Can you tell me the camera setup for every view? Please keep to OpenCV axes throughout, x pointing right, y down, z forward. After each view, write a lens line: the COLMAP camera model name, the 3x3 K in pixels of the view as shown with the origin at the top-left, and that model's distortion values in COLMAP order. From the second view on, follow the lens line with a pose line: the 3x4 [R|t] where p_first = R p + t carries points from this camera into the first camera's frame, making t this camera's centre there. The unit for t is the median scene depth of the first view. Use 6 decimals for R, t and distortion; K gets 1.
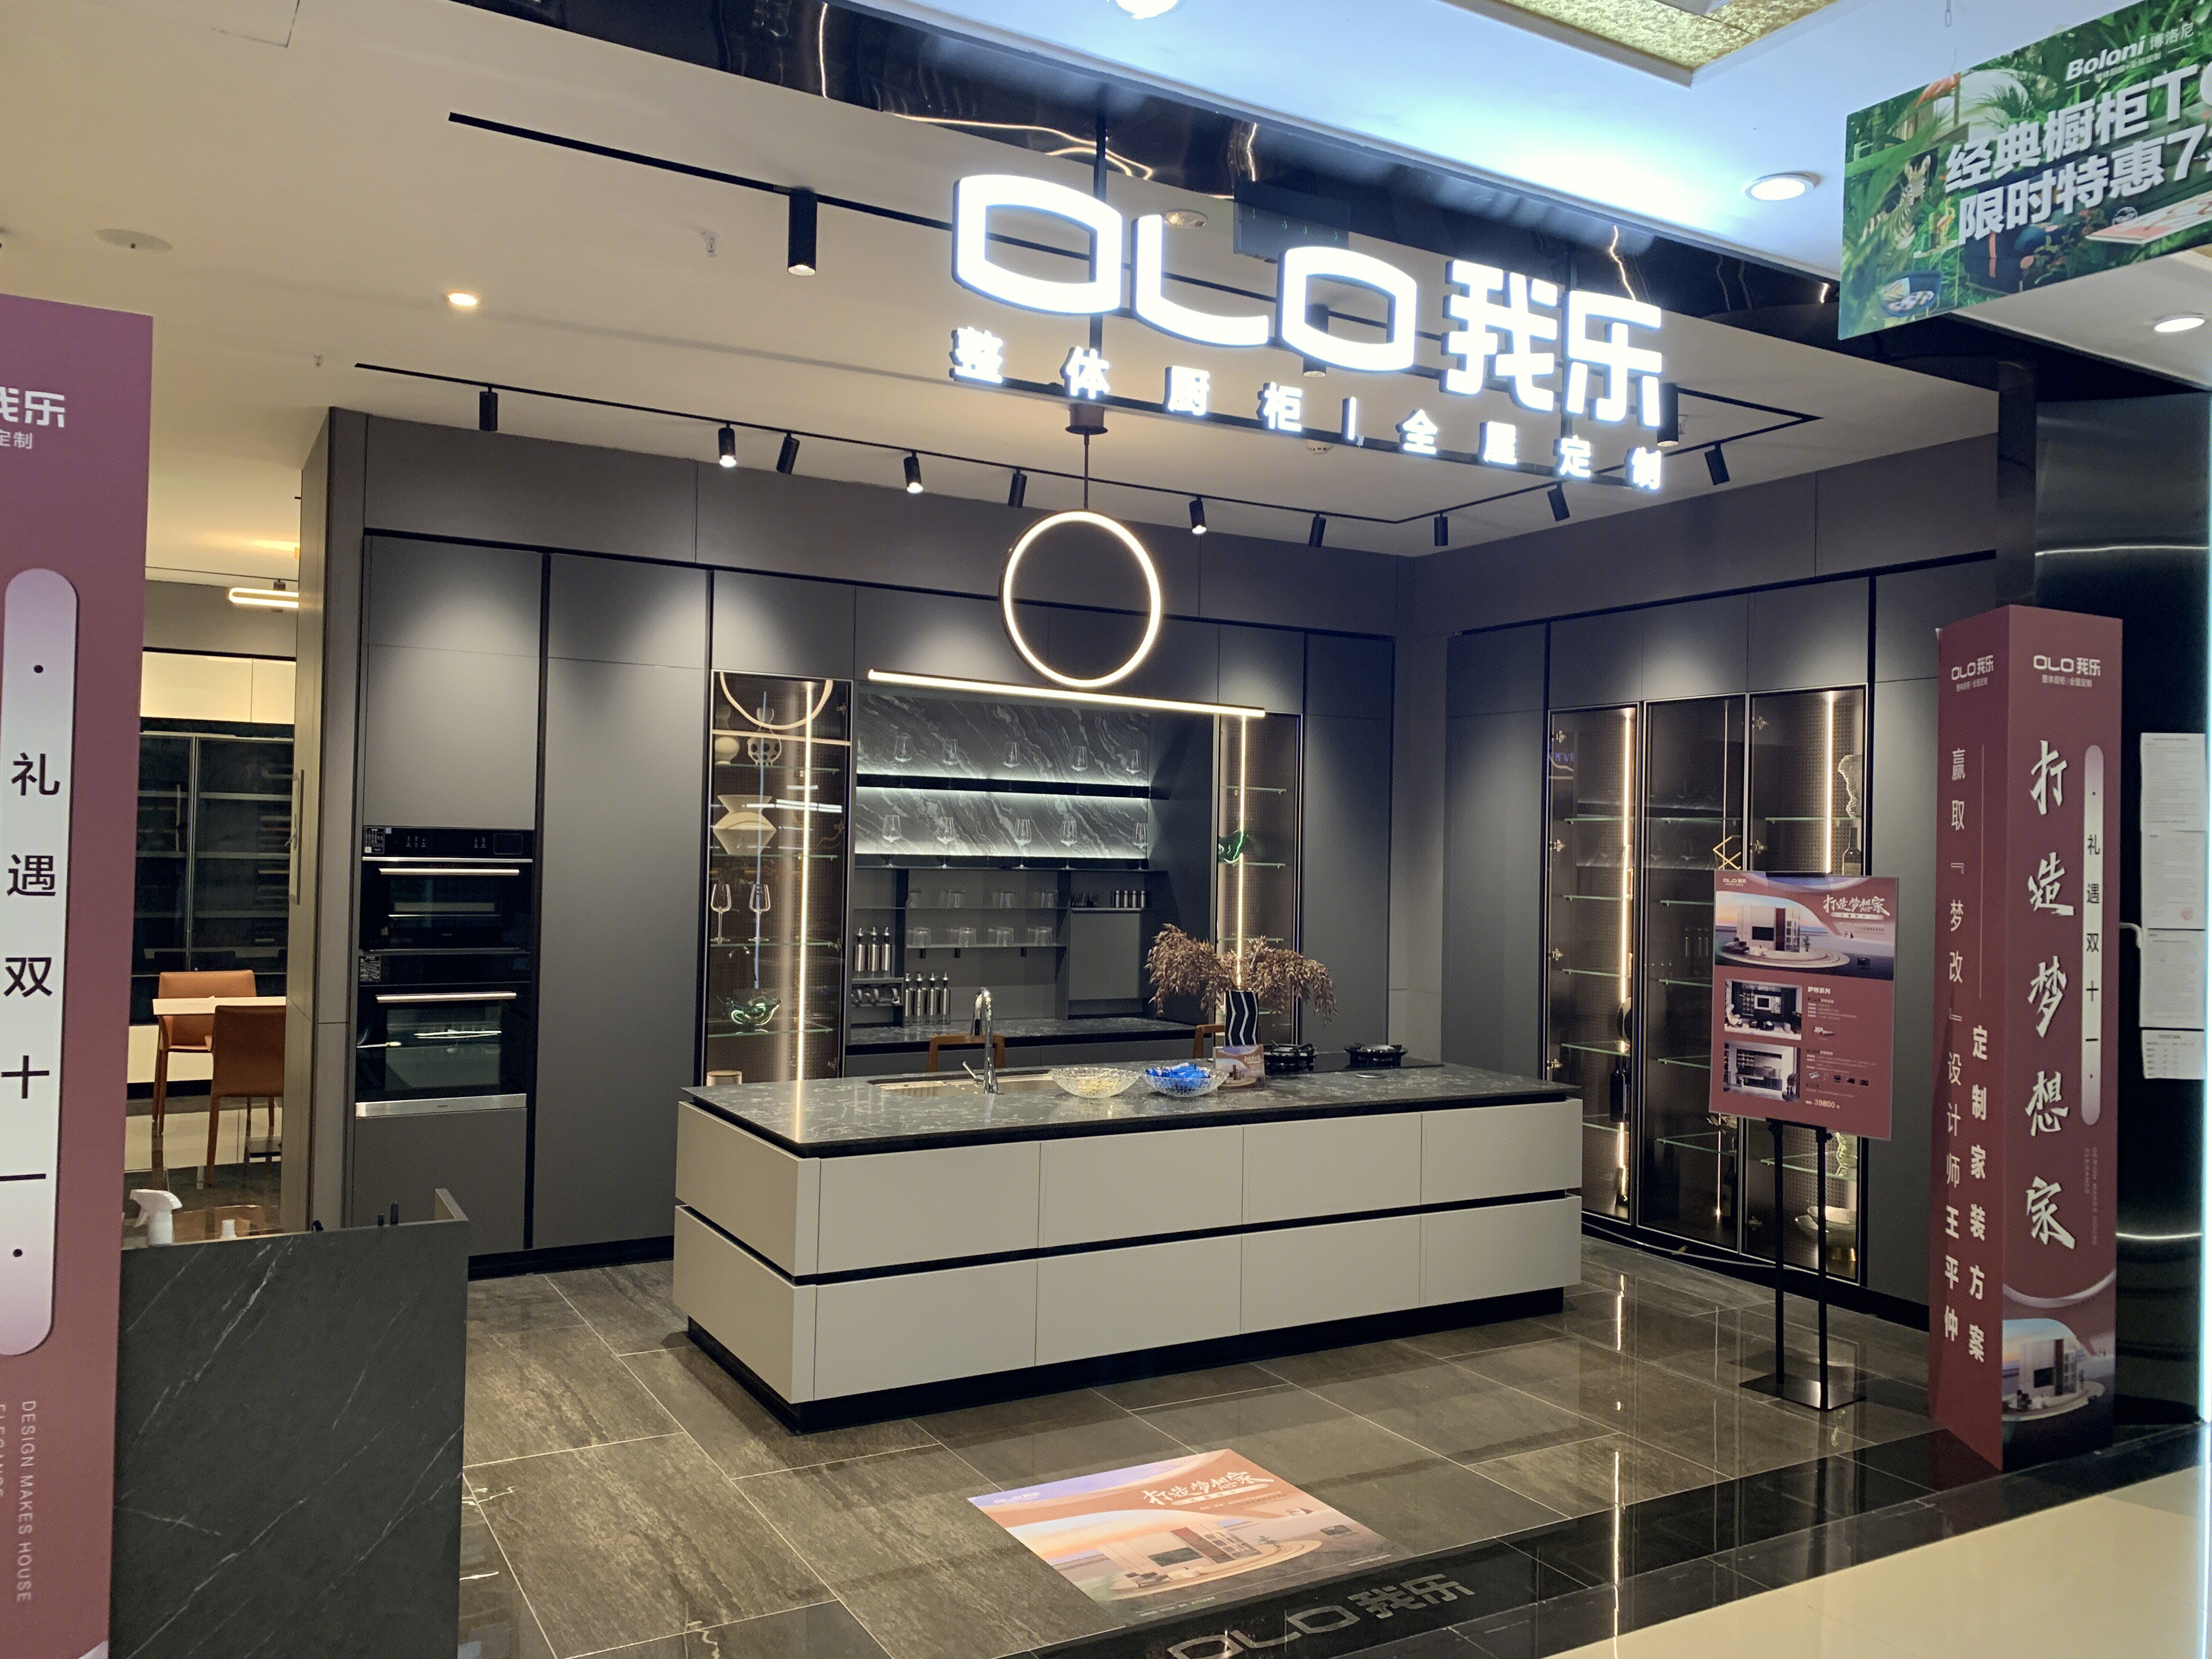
lens RADIAL K [[1685.2, 0, 1106.0], [0, 1685.2, 829.5], [0, 0, 1]] dist [0.142374, -0.334416]
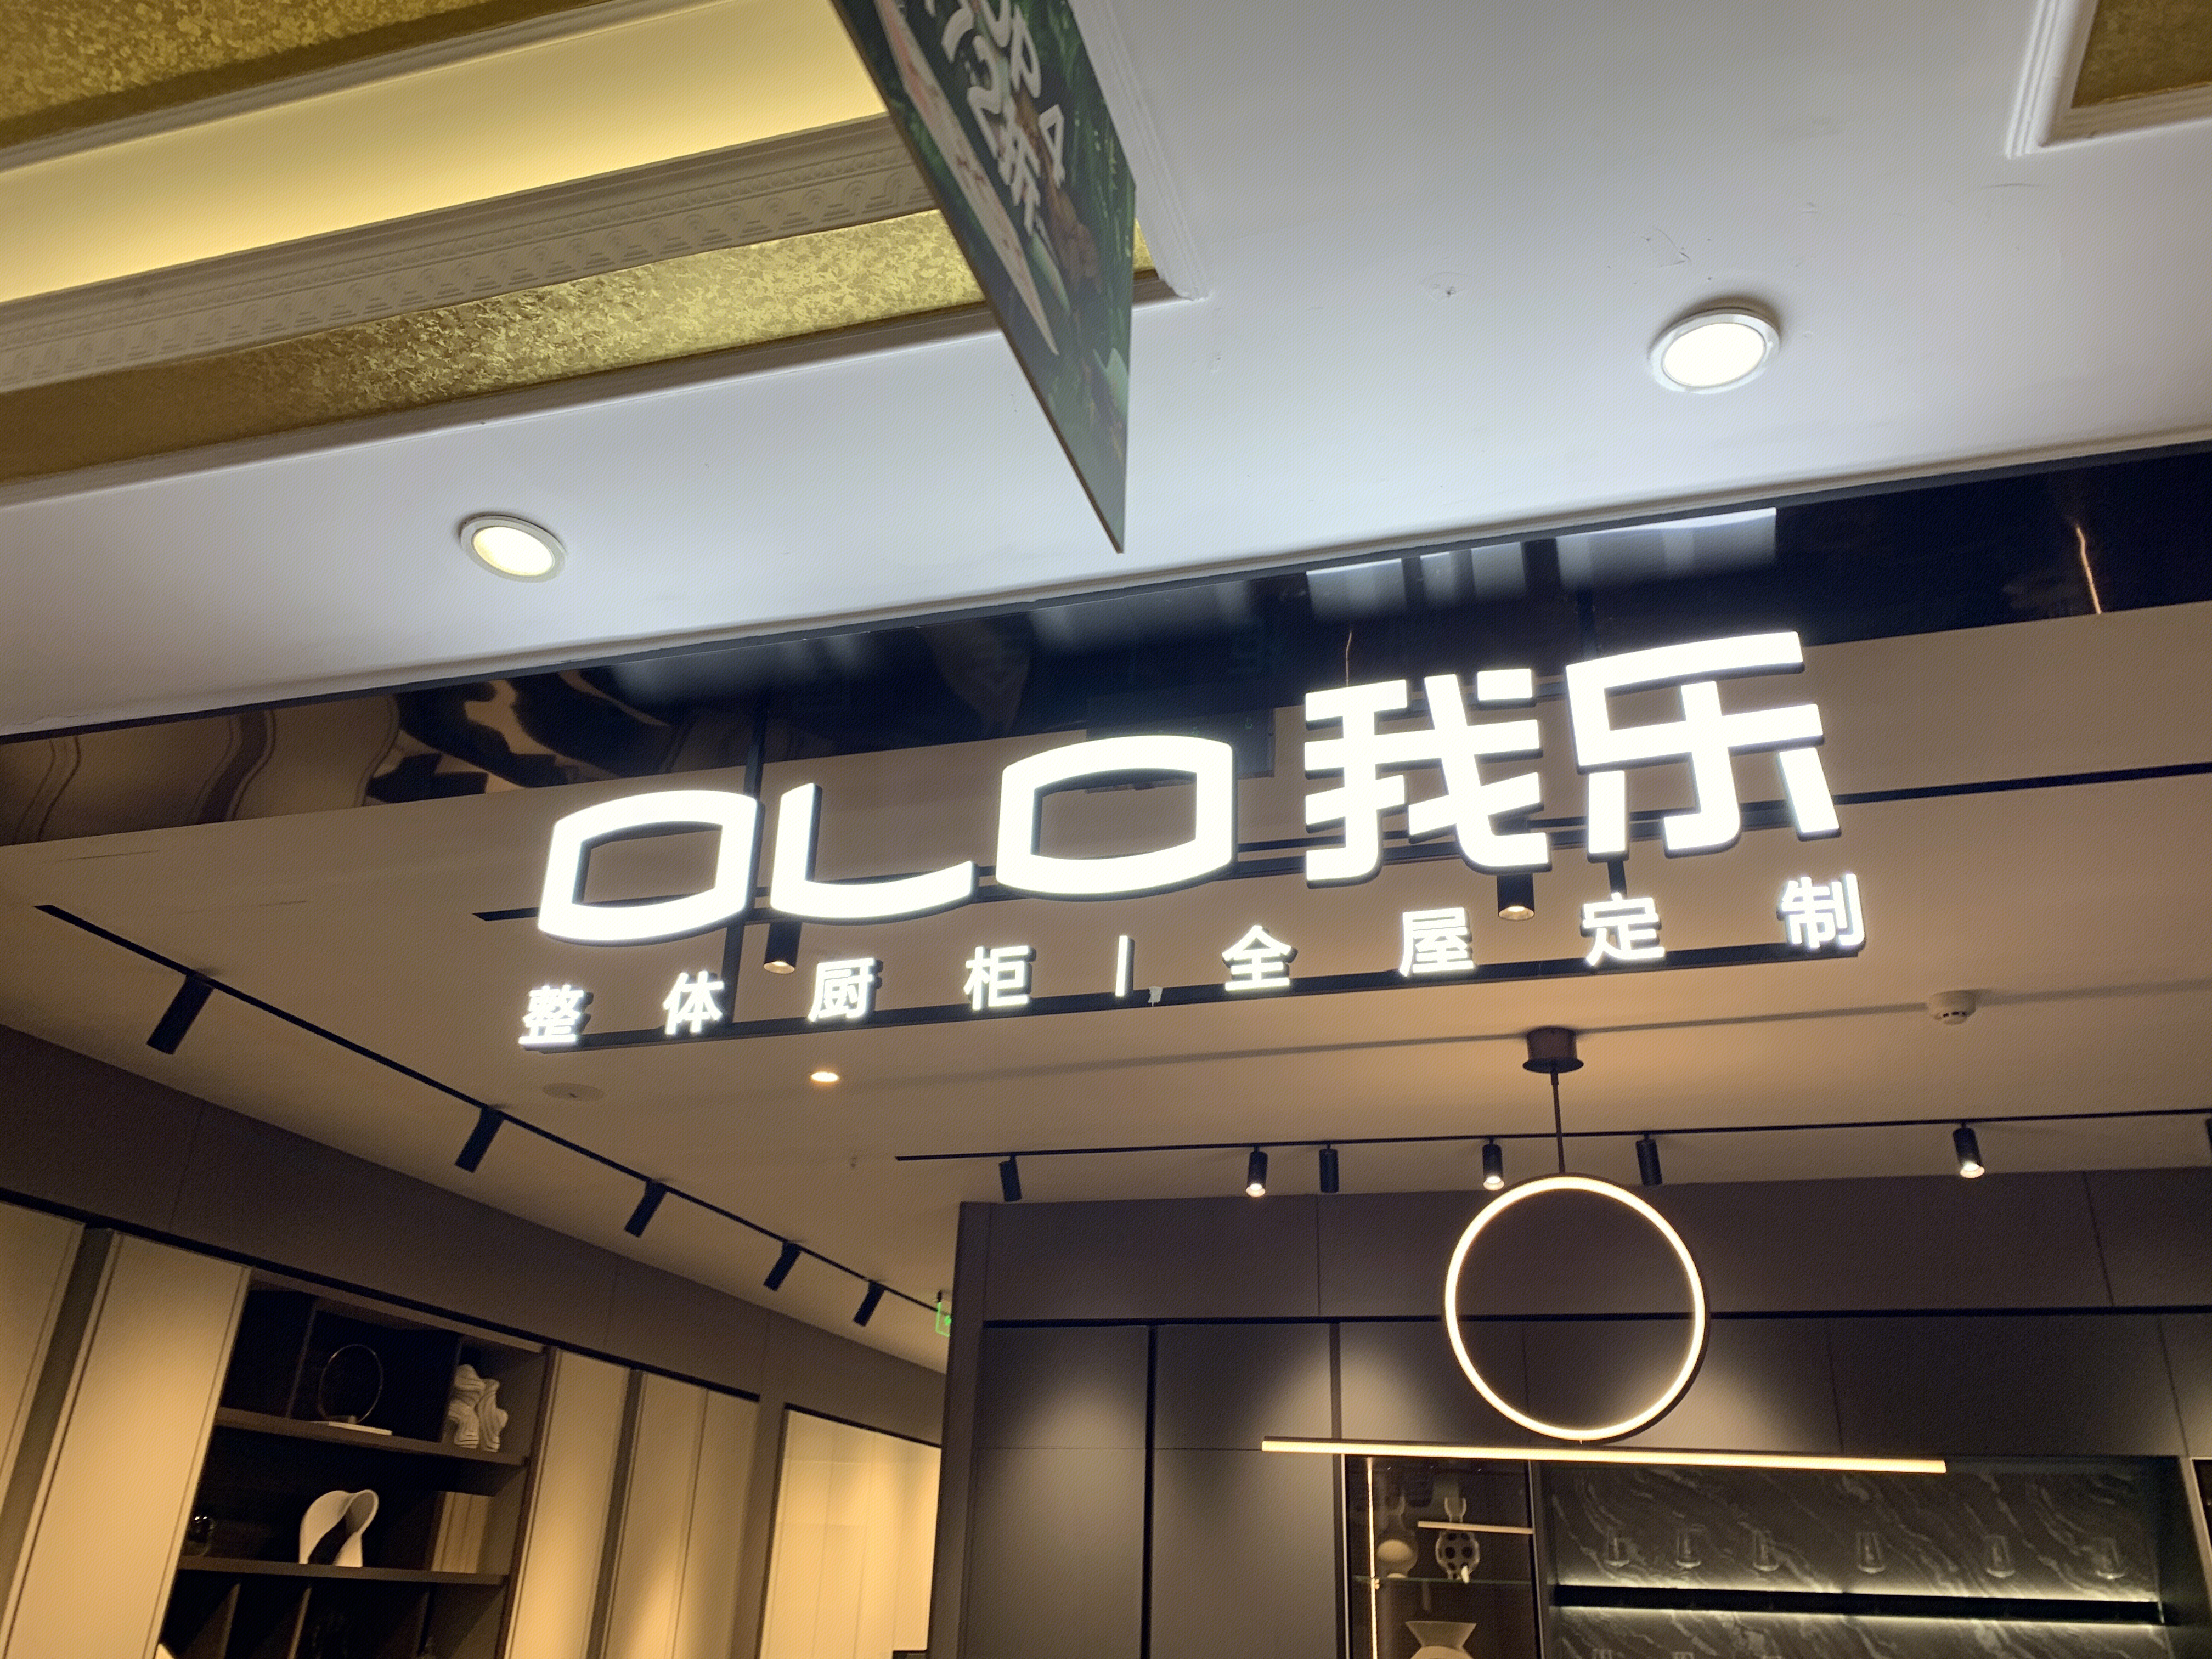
lens RADIAL K [[1675.0, 0, 1106.0], [0, 1675.0, 829.5], [0, 0, 1]] dist [0.044891, -0.049198]
pose [[0.686904, -0.309534, -0.657535, 0.533608], [-0.009778, 0.900744, -0.434240, -0.017174], [0.726683, 0.304711, 0.615698, 0.567091]]
